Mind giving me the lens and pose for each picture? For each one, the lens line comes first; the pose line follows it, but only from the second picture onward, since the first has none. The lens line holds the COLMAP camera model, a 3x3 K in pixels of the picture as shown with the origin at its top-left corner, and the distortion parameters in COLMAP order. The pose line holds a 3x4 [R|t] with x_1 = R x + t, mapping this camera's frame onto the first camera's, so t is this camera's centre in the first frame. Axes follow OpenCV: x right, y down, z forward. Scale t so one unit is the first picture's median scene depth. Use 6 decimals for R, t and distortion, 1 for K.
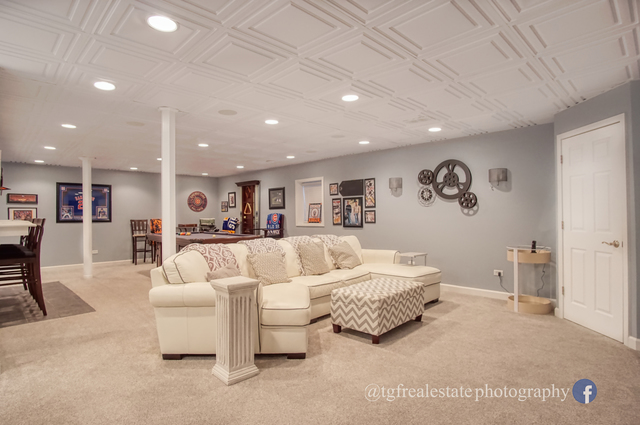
lens RADIAL K [[344.6, 0, 321.3], [0, 344.6, 216.5], [0, 0, 1]] dist [-0.025971, 0.003314]
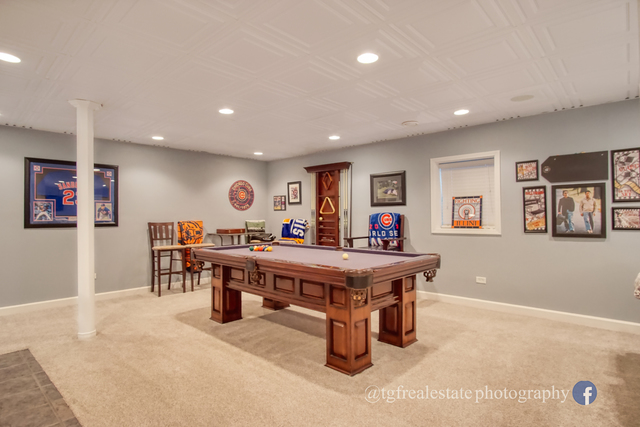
lens RADIAL K [[344.6, 0, 320.3], [0, 344.6, 216.8], [0, 0, 1]] dist [-0.025971, 0.003314]
pose [[0.998654, 0.001348, 0.051853, -0.288364], [-0.001256, 0.999998, -0.001816, -0.000181], [-0.051855, 0.001748, 0.998653, 0.374012]]
